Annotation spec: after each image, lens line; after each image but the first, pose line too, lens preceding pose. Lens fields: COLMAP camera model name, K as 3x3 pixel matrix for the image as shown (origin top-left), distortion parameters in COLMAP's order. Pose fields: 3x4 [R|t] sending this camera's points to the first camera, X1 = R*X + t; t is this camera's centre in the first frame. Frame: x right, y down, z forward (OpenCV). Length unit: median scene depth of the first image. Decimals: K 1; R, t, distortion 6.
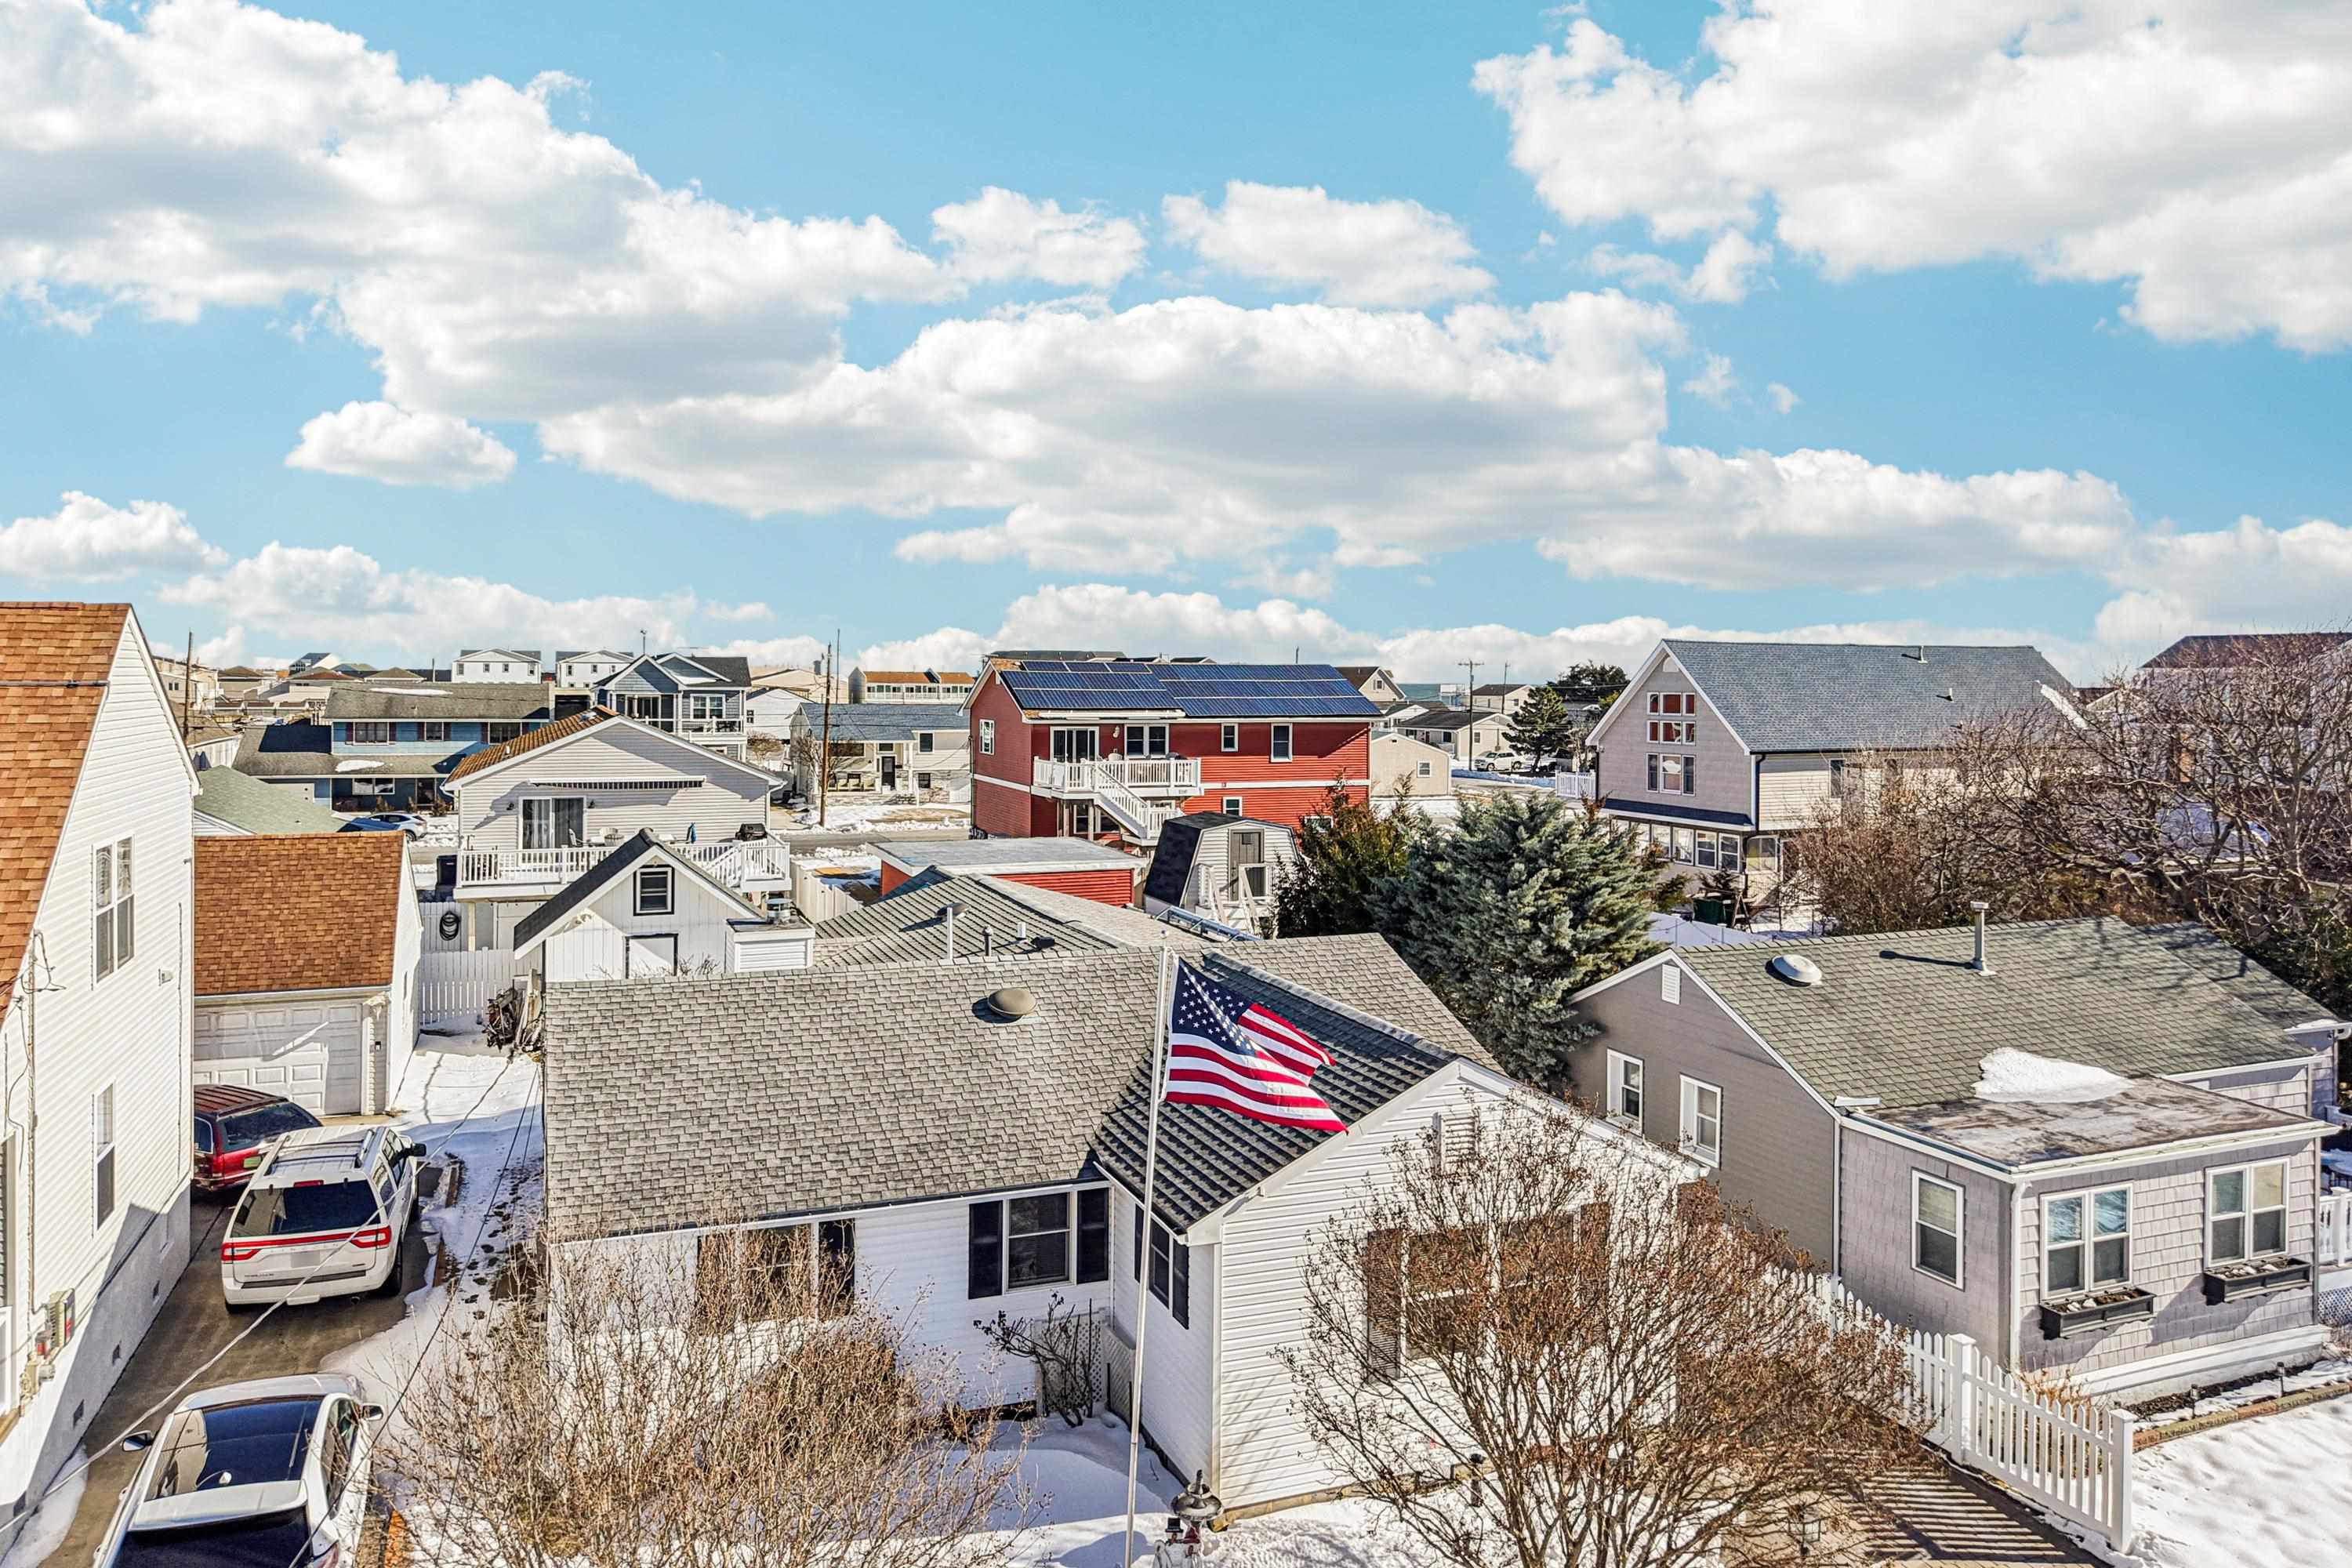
lens RADIAL K [[1621.5, 0, 1160.3], [0, 1621.5, 683.5], [0, 0, 1]] dist [0.053667, -0.049997]
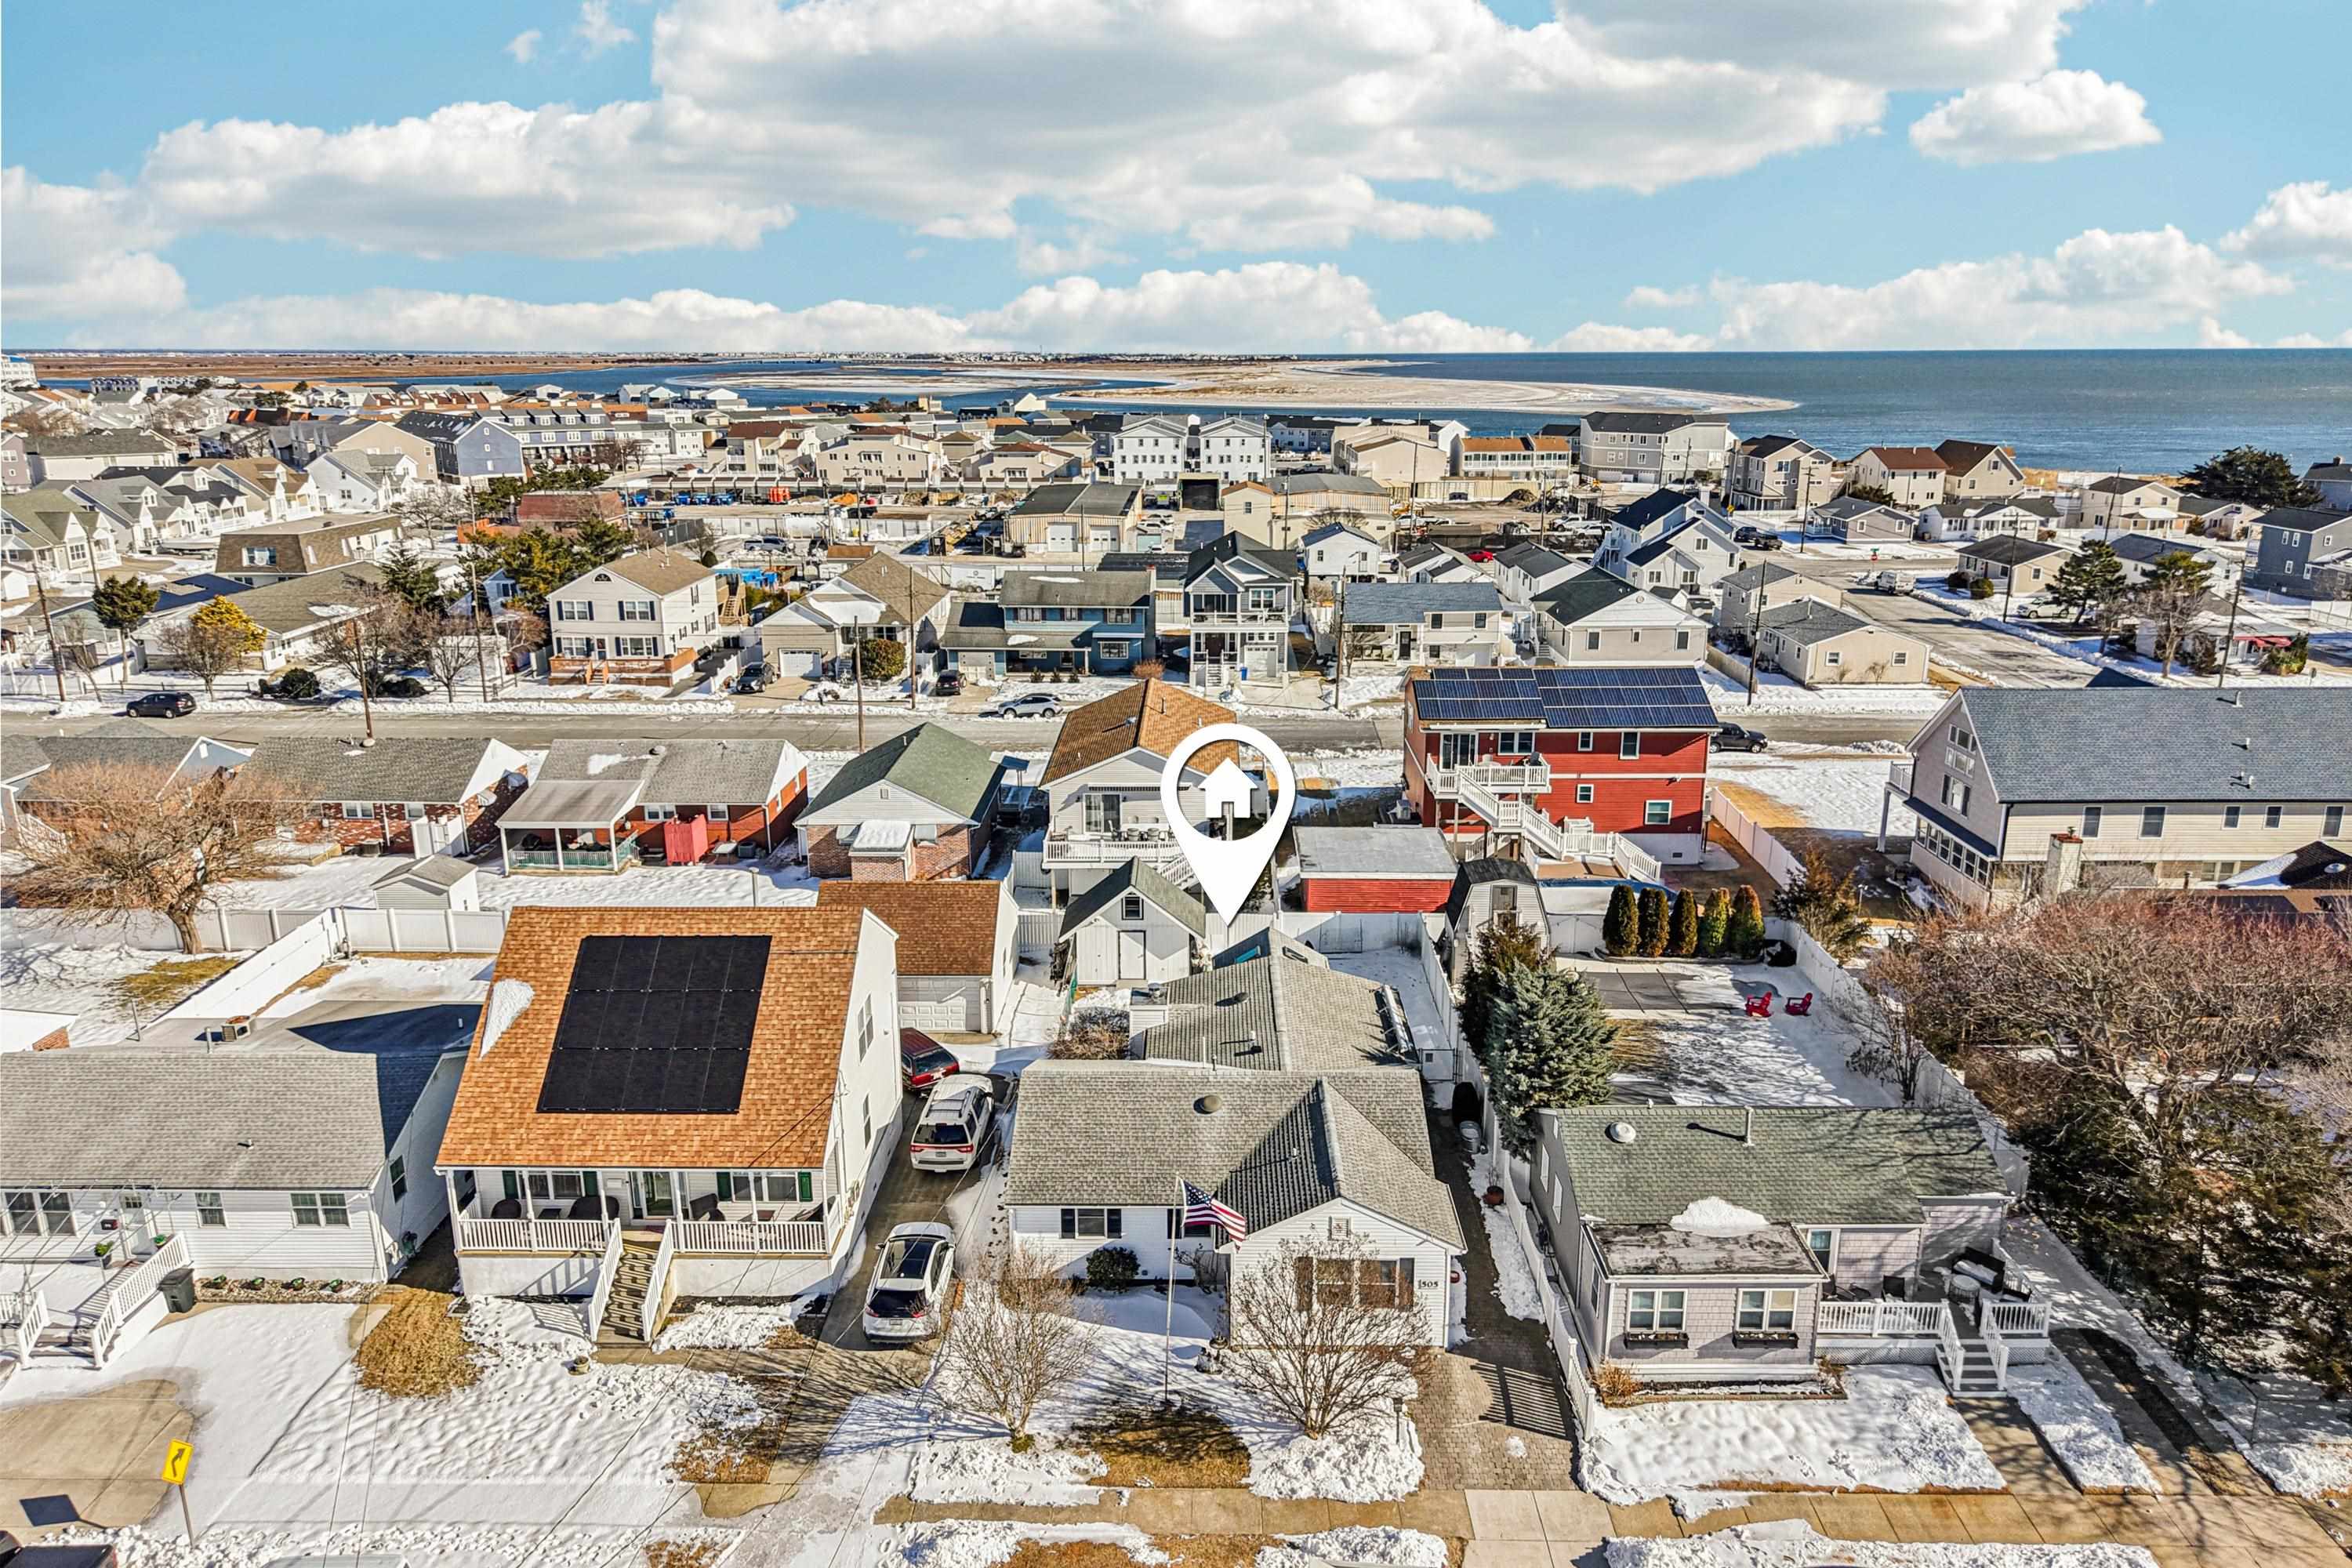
lens RADIAL K [[1585.9, 0, 1176.0], [0, 1585.9, 784.0], [0, 0, 1]] dist [0.056993, -0.047735]
pose [[0.926141, 0.086407, -0.367148, 0.561272], [0.011544, 0.966456, 0.256574, -0.707095], [0.377002, -0.241862, 0.894076, -0.765131]]
